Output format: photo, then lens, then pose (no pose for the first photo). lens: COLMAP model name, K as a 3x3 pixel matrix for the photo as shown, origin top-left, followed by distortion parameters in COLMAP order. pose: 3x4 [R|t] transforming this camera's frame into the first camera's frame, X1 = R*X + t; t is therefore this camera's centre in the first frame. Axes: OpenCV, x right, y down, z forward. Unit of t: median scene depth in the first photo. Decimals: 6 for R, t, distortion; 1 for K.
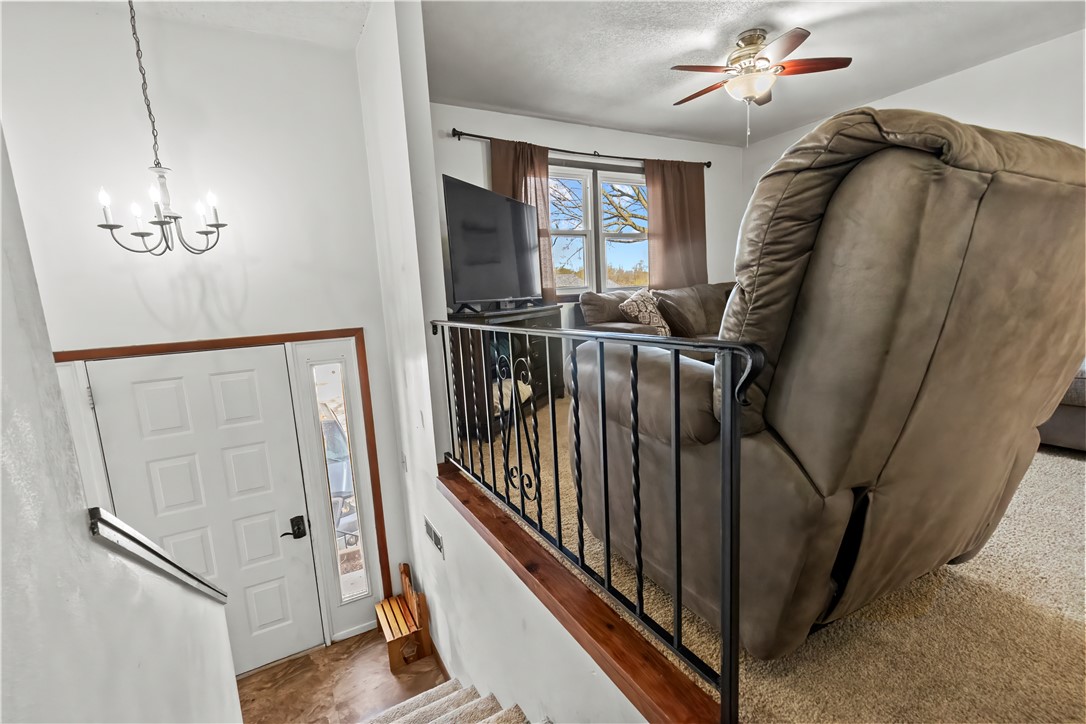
lens RADIAL K [[484.1, 0, 543.0], [0, 484.1, 362.0], [0, 0, 1]] dist [0.015038, 0.000066]
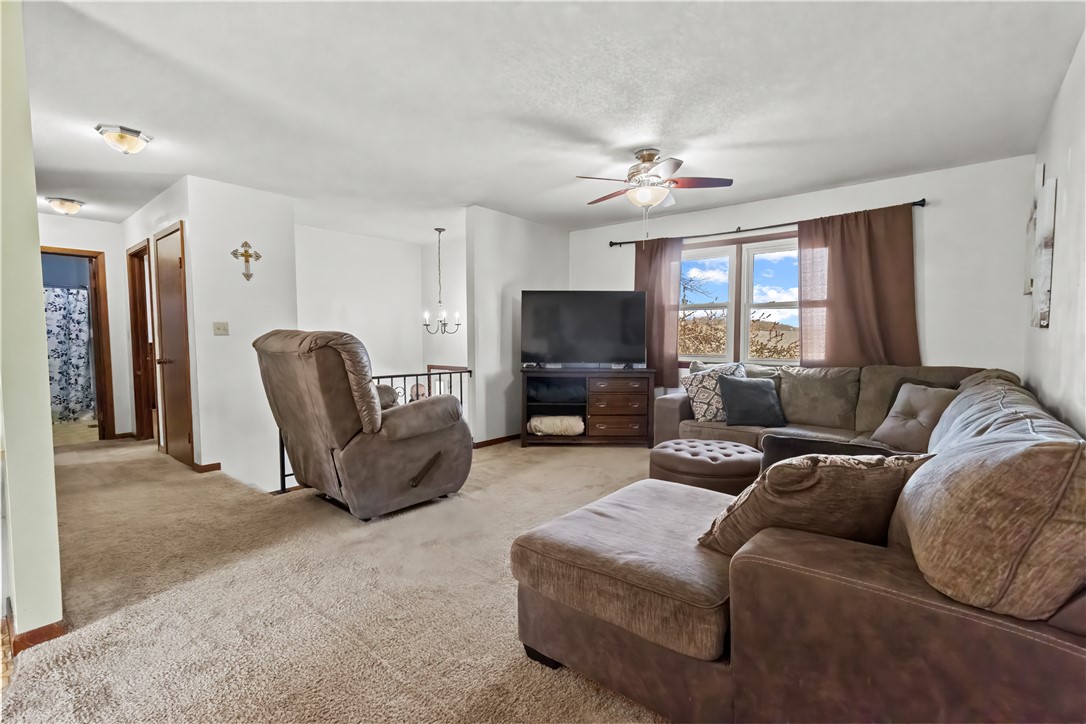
lens RADIAL K [[488.9, 0, 549.0], [0, 488.9, 365.5], [0, 0, 1]] dist [0.004603, -0.000089]
pose [[0.372122, 0.098197, -0.922975, 0.940171], [-0.152795, 0.987303, 0.043438, -0.128932], [0.915521, 0.124862, 0.382401, 0.273948]]
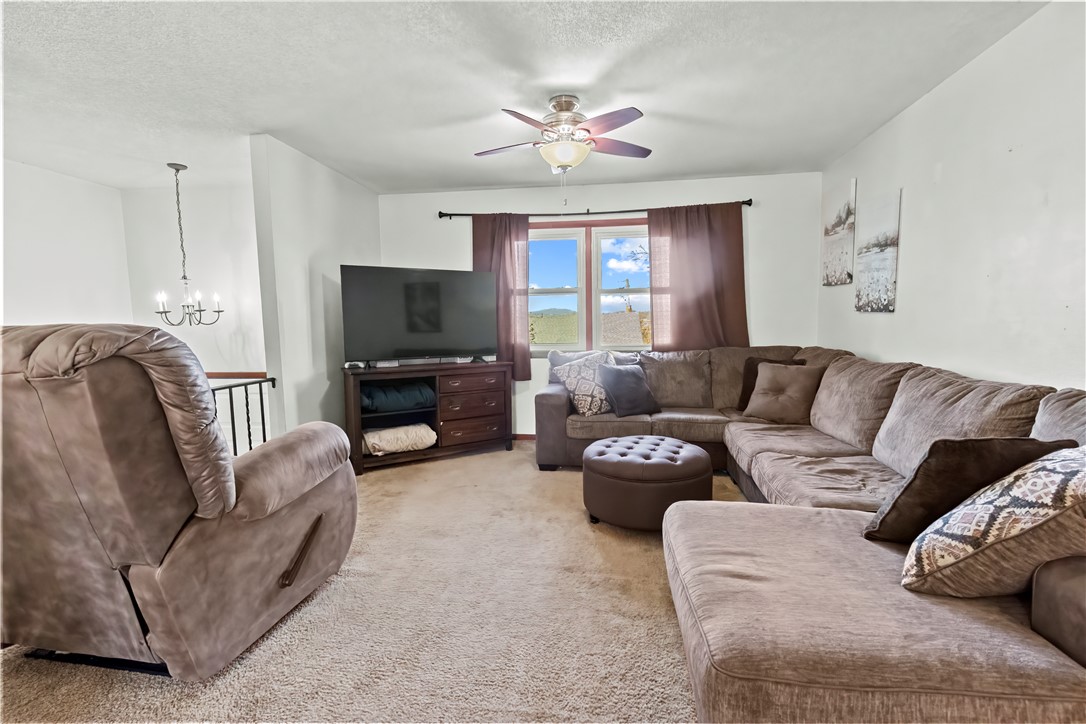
lens RADIAL K [[488.9, 0, 549.0], [0, 488.9, 365.5], [0, 0, 1]] dist [0.004603, -0.000089]
pose [[0.803564, 0.083941, -0.589269, 0.654390], [-0.106674, 0.994287, -0.003833, -0.105805], [0.585581, 0.065940, 0.807928, 0.173250]]
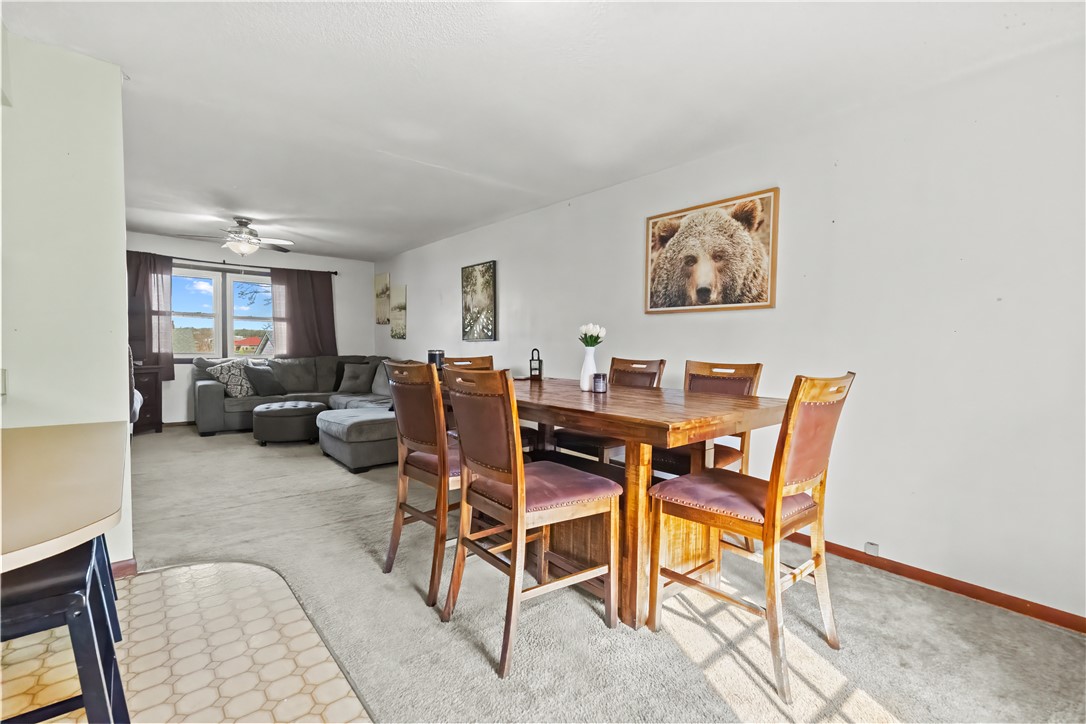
lens RADIAL K [[488.9, 0, 549.0], [0, 488.9, 365.5], [0, 0, 1]] dist [0.004603, -0.000089]
pose [[0.978760, 0.052236, 0.198242, 0.772017], [-0.030731, 0.993452, -0.110042, 0.002405], [-0.202692, 0.101613, 0.973956, -0.563021]]
